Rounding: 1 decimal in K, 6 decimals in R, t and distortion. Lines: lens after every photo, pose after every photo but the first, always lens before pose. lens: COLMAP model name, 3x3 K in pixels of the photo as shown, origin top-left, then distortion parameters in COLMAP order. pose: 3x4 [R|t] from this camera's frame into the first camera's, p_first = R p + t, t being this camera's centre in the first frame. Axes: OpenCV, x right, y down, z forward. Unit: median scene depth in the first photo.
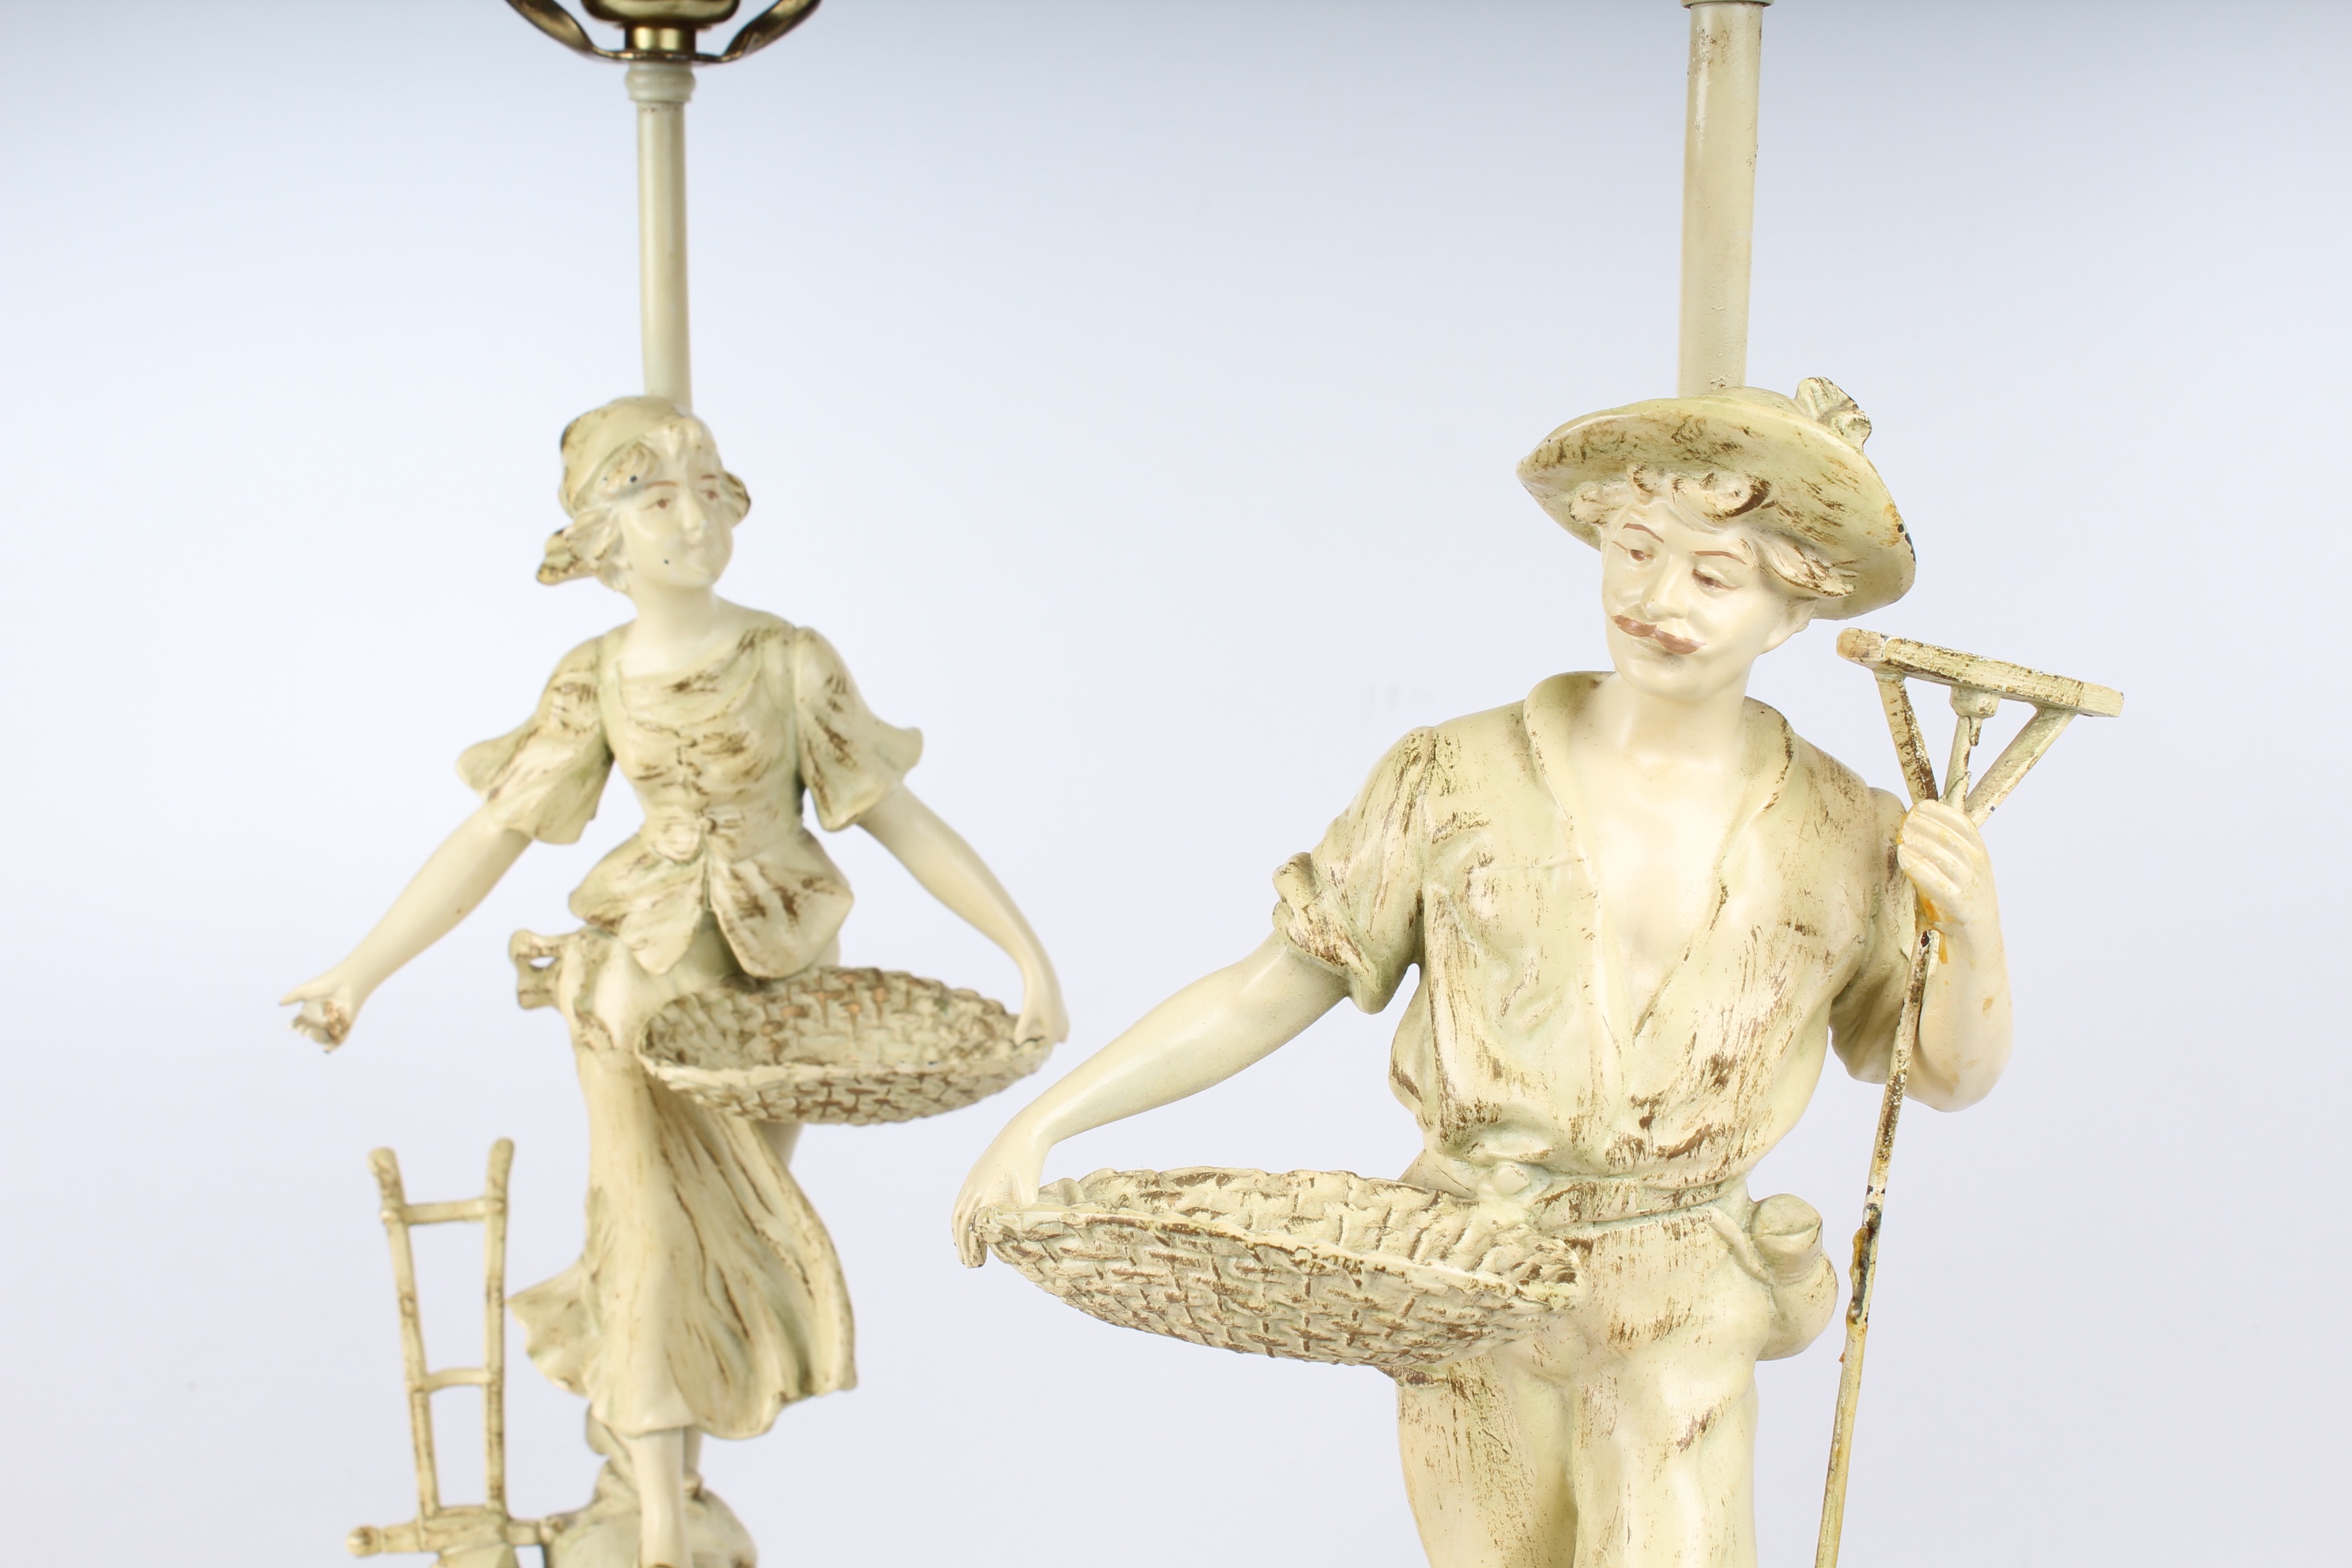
lens RADIAL K [[3499.1, 0, 1164.2], [0, 3499.1, 775.8], [0, 0, 1]] dist [-0.032503, 0.000000]
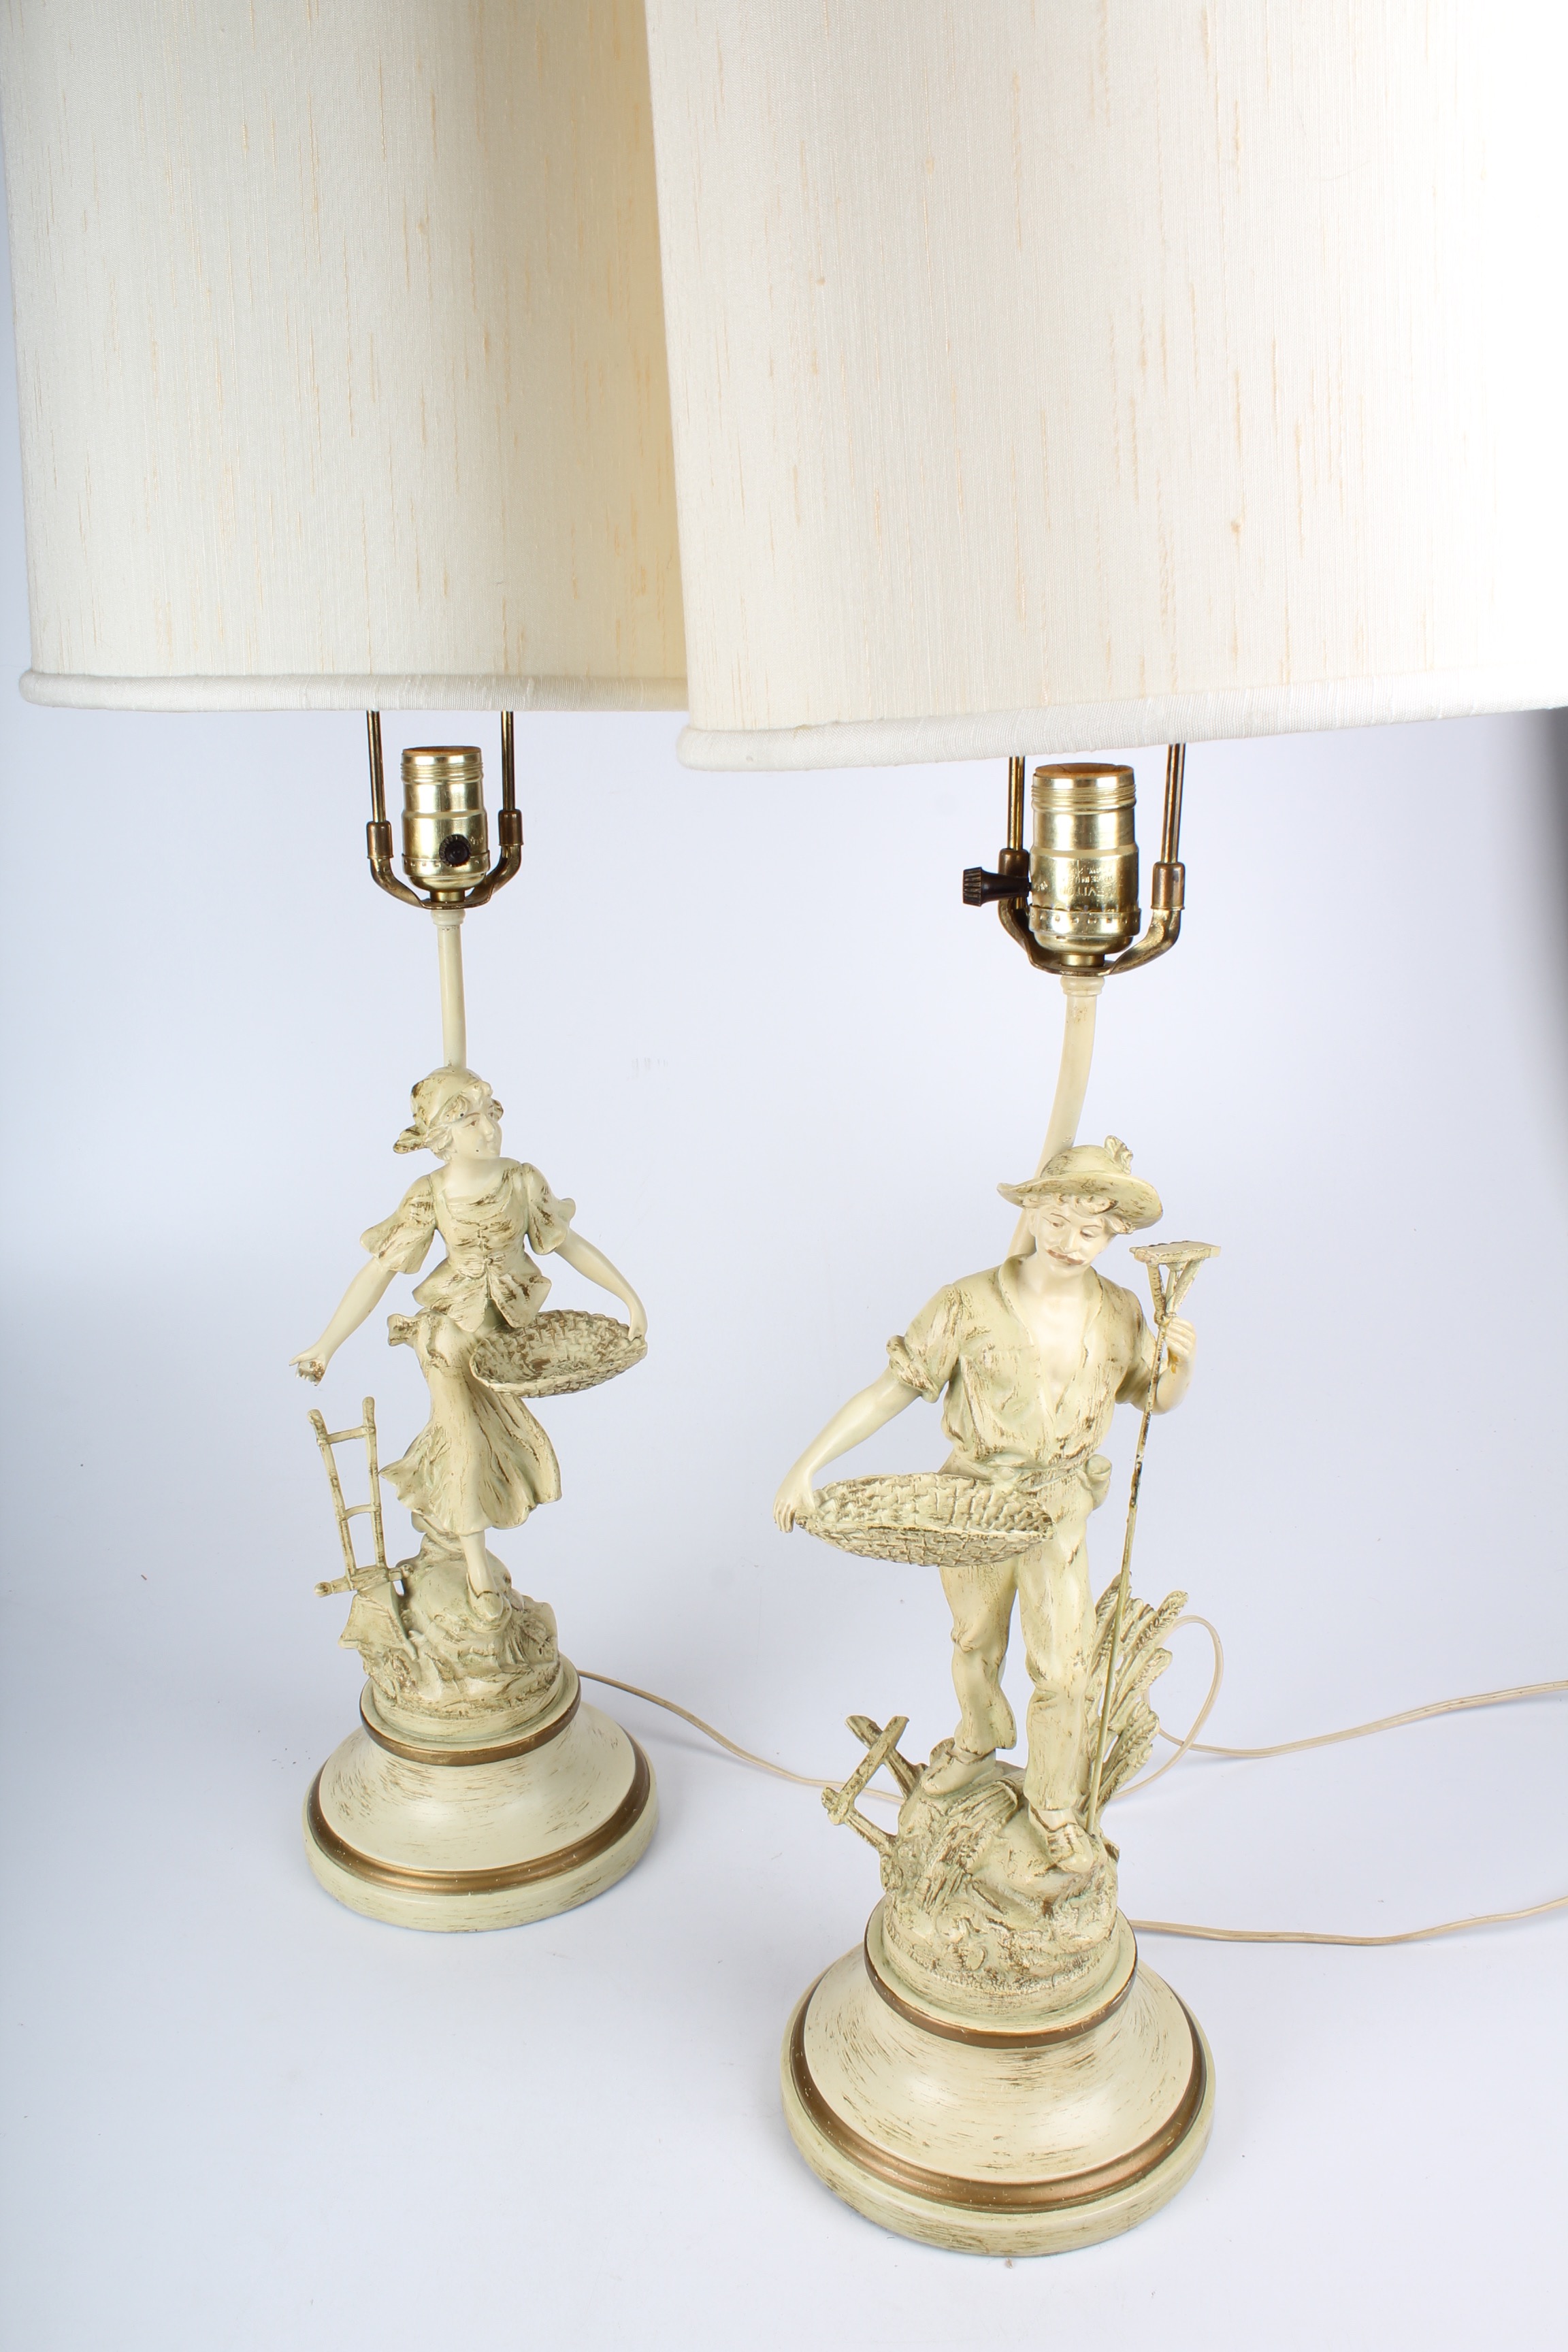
lens RADIAL K [[1885.5, 0, 771.9], [0, 1885.5, 1174.0], [0, 0, 1]] dist [-0.157720, 0.058939]
pose [[0.960866, -0.091995, 0.261291, -0.260012], [0.052688, 0.986720, 0.153650, -0.204993], [-0.271956, -0.133871, 0.952953, -0.122639]]
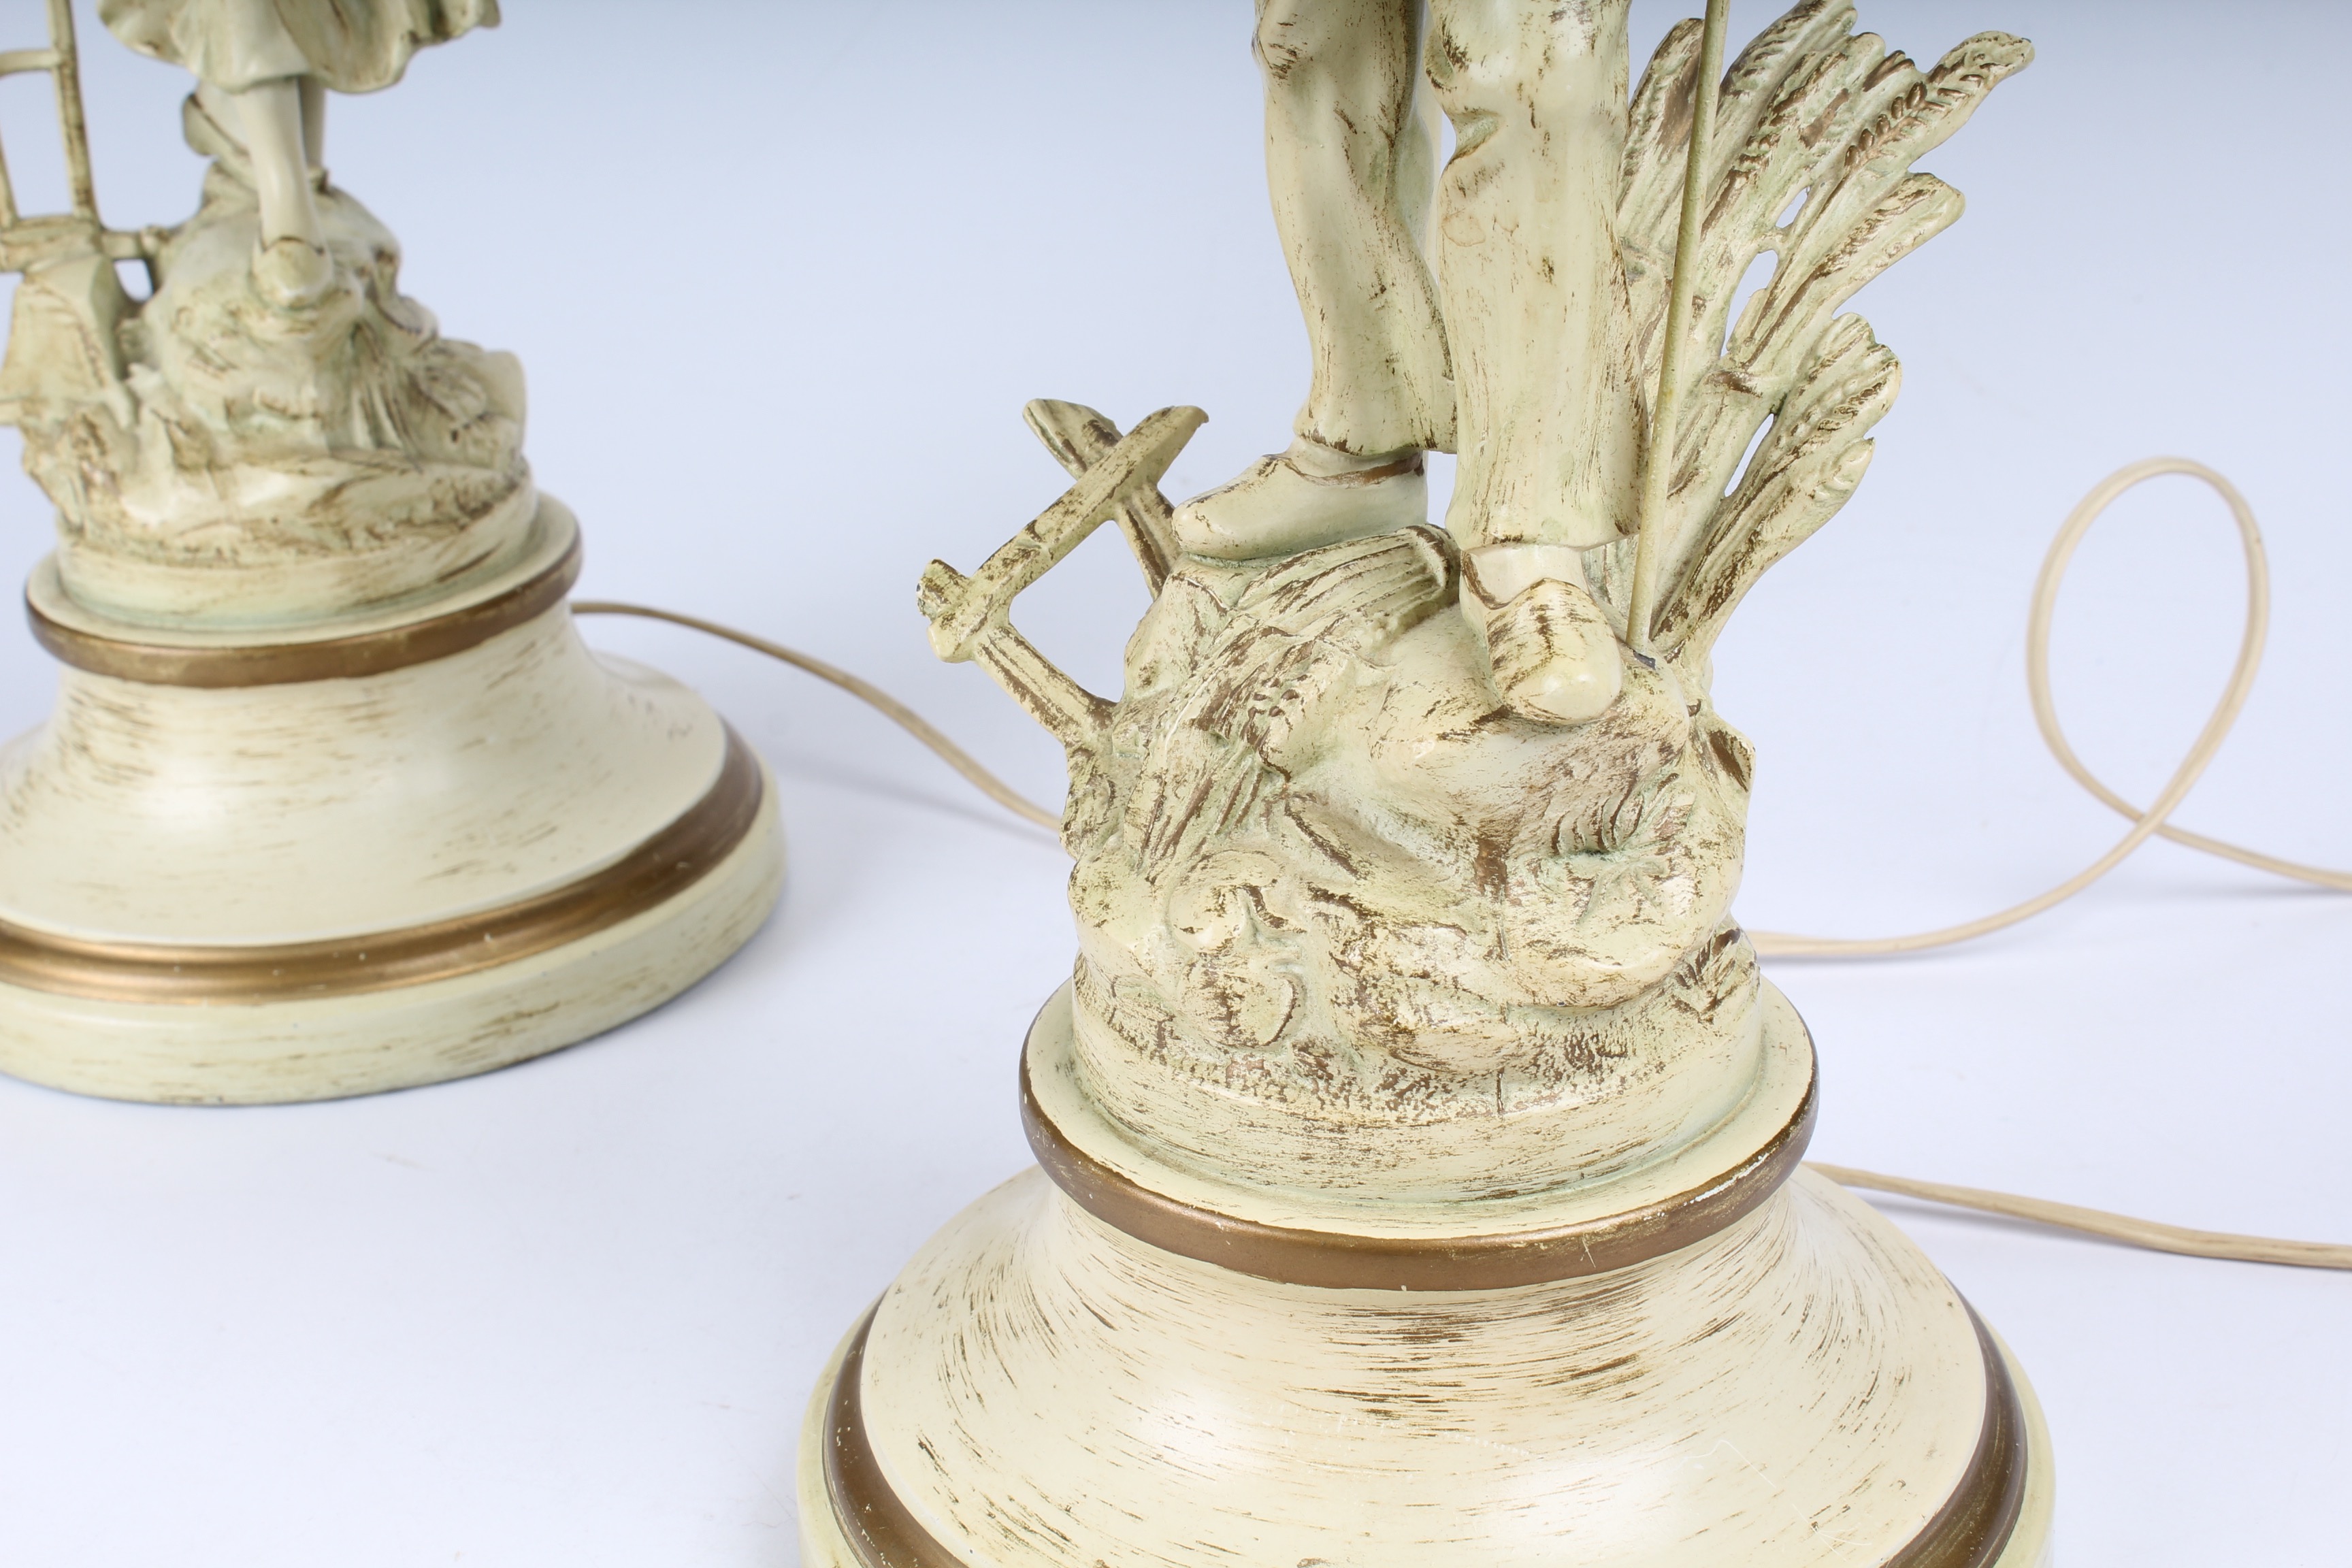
lens RADIAL K [[3499.1, 0, 1156.3], [0, 3499.1, 786.7], [0, 0, 1]] dist [-0.032503, 0.000000]
pose [[0.992991, -0.070581, 0.094797, -0.024236], [0.044377, 0.966071, 0.254435, 0.152754], [-0.109539, -0.248445, 0.962432, 0.127591]]
